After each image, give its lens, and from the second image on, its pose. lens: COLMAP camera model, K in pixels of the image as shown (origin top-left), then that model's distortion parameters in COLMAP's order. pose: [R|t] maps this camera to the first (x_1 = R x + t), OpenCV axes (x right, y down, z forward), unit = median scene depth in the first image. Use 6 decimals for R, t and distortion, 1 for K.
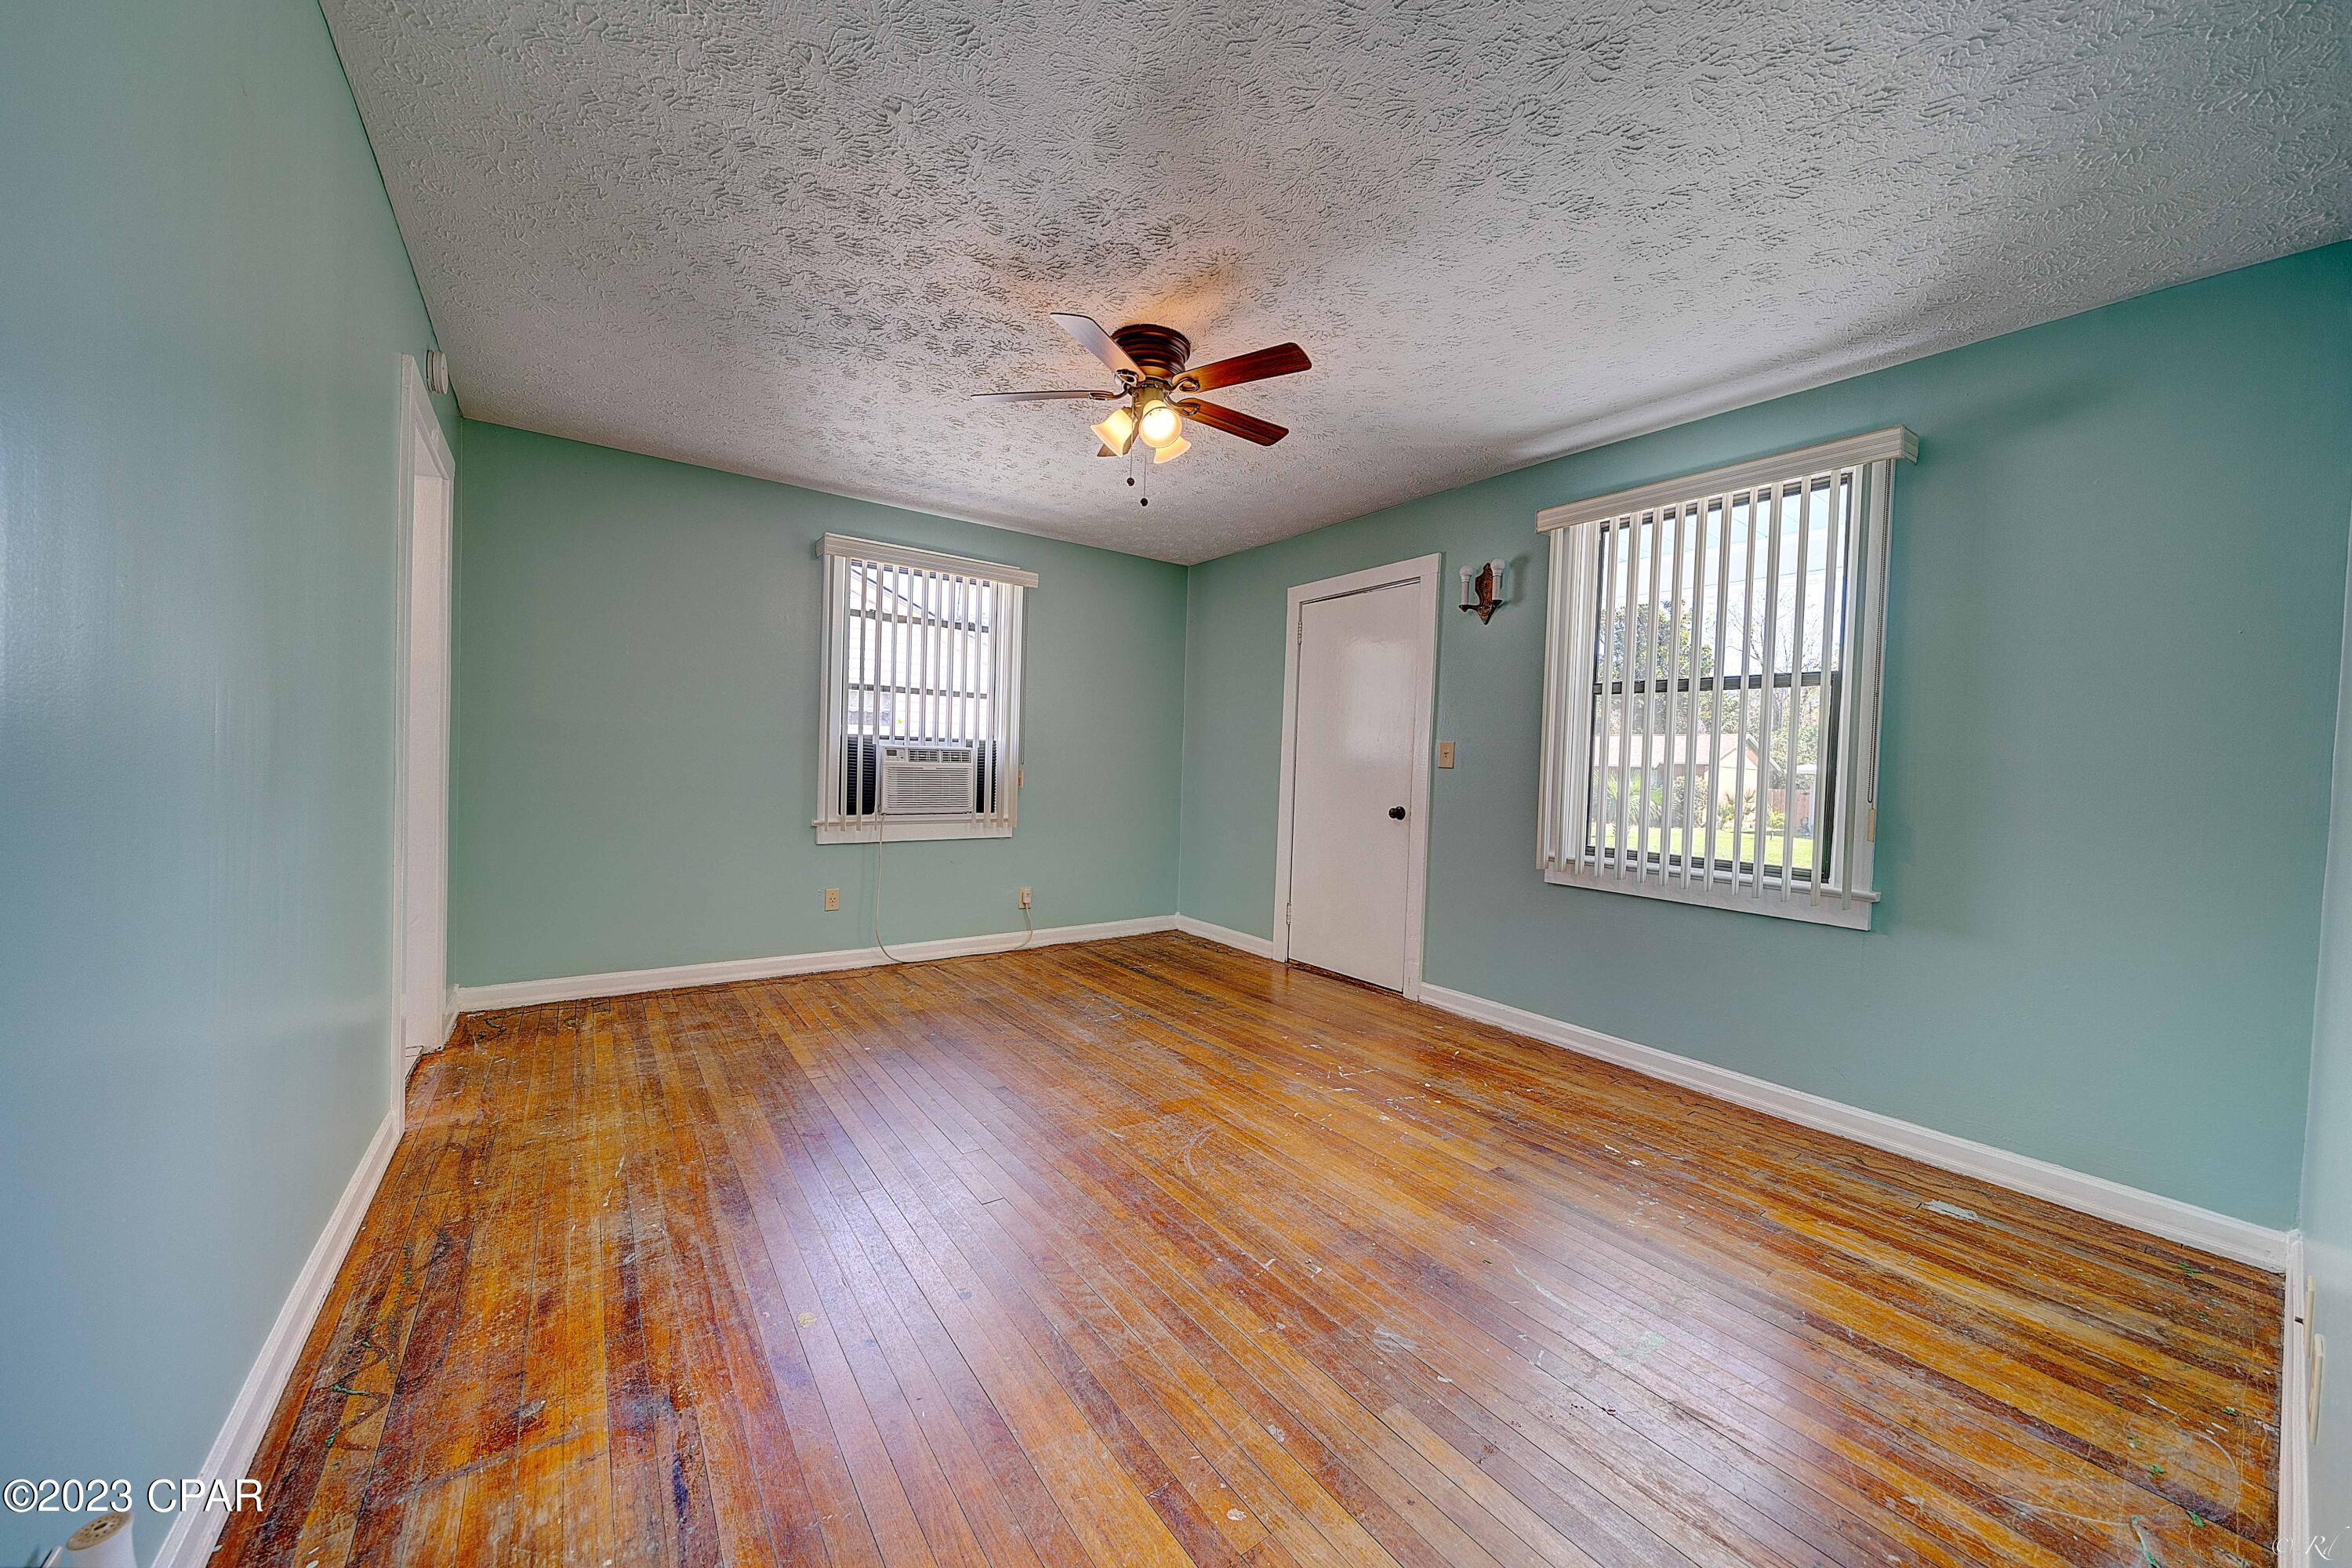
lens RADIAL K [[821.9, 0, 1174.1], [0, 821.9, 785.4], [0, 0, 1]] dist [-0.004160, -0.000081]
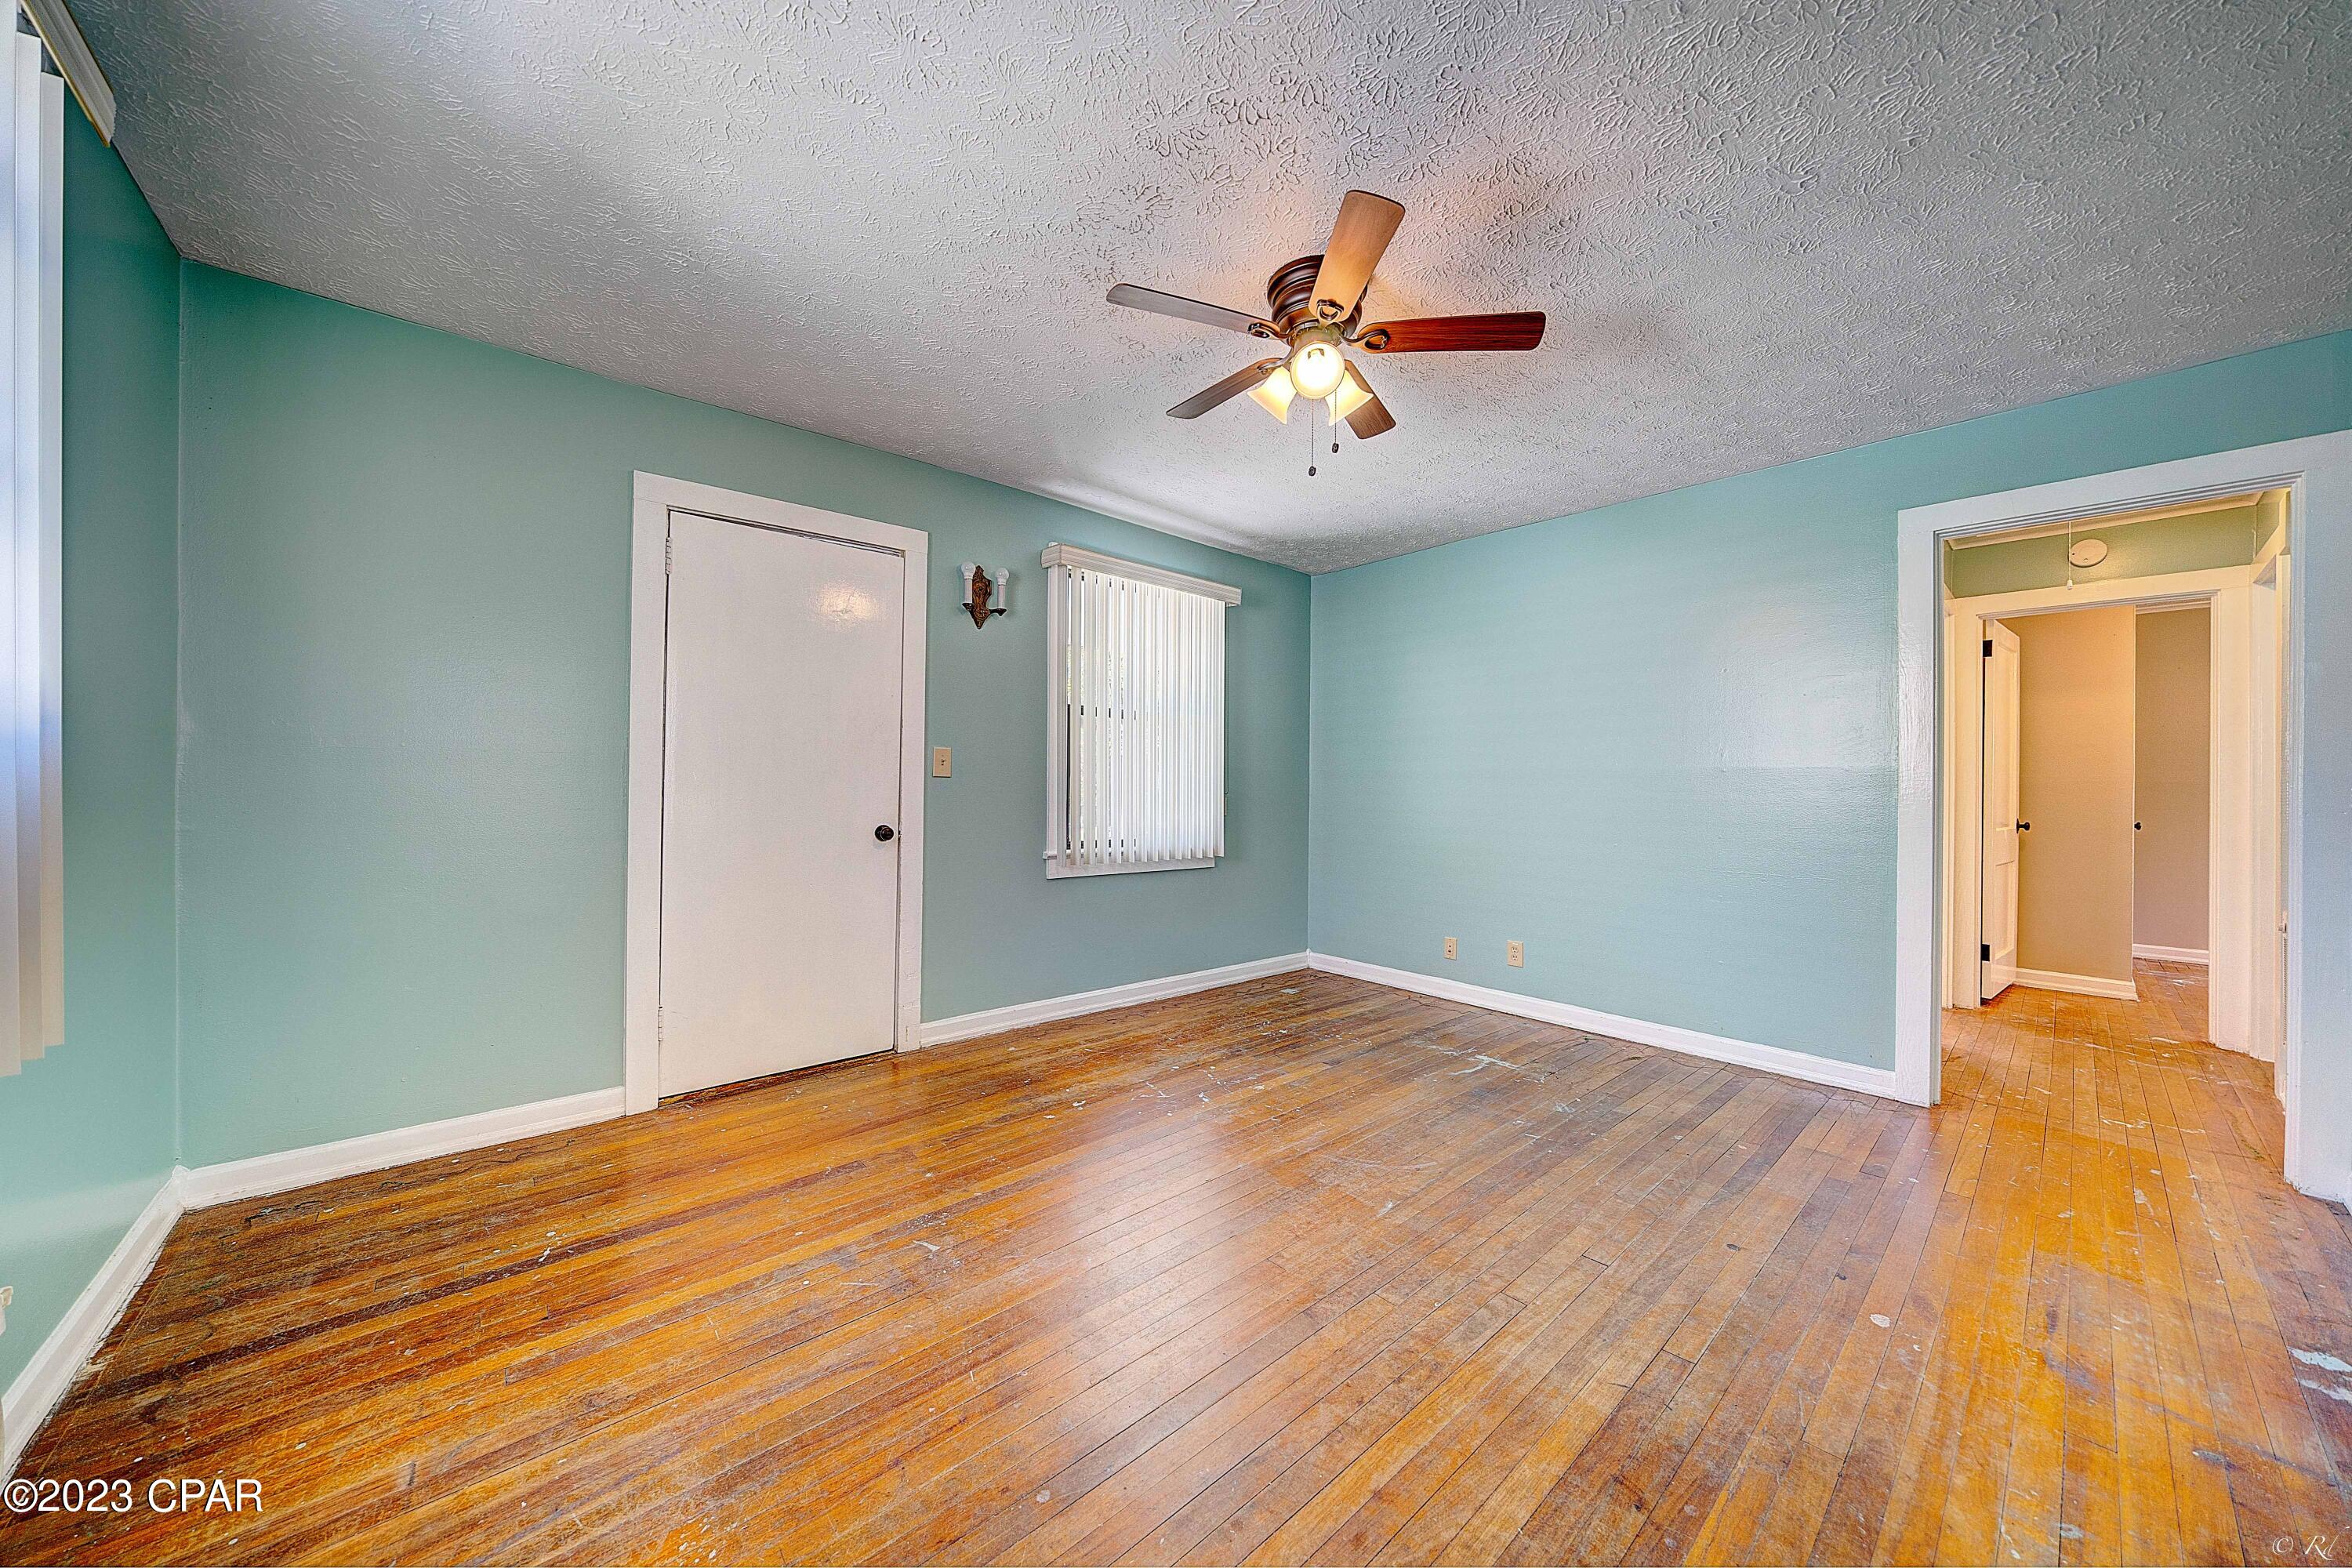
lens RADIAL K [[800.0, 0, 1174.9], [0, 800.0, 782.1], [0, 0, 1]] dist [-0.005727, -0.000080]
pose [[-0.089734, -0.031816, 0.995457, -0.697392], [0.011537, 0.999389, 0.032982, -0.051162], [-0.995899, 0.014444, -0.089312, 1.013152]]
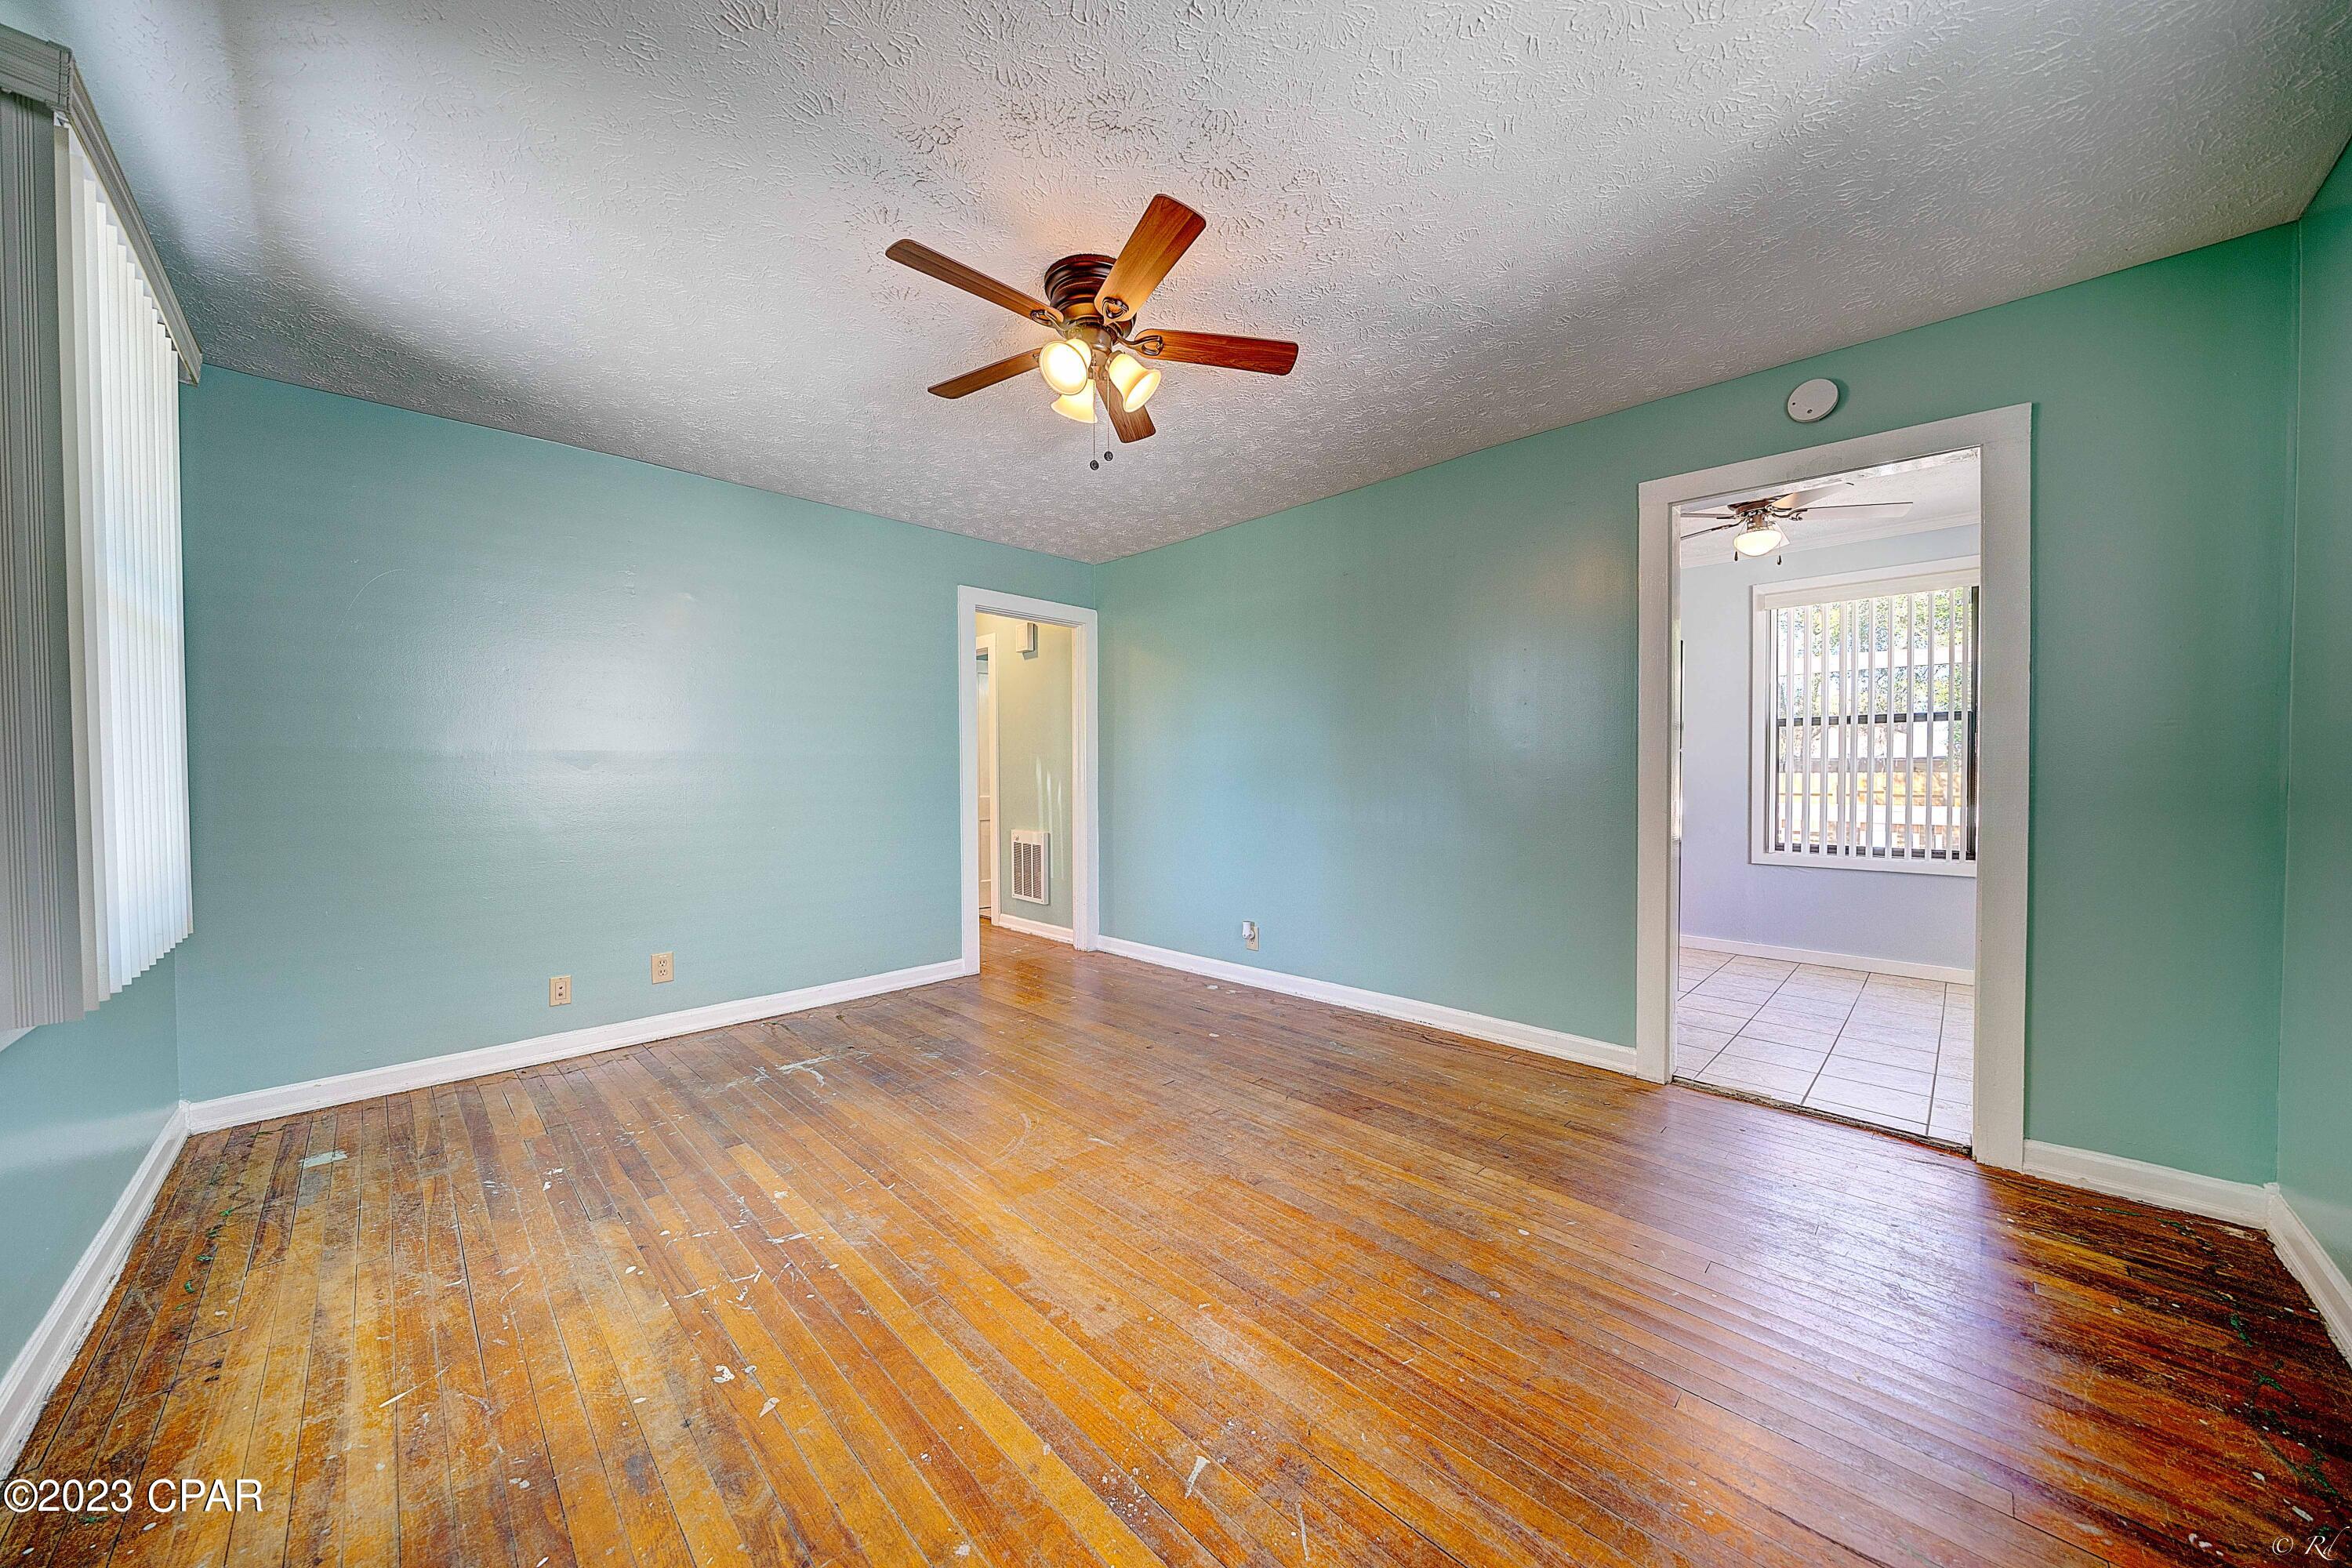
lens RADIAL K [[800.0, 0, 1174.9], [0, 800.0, 782.1], [0, 0, 1]] dist [-0.005727, -0.000080]
pose [[-0.987471, -0.027622, -0.155363, 0.000312], [-0.033040, 0.998929, 0.032395, -0.040712], [0.154302, 0.037122, -0.987326, 1.536172]]
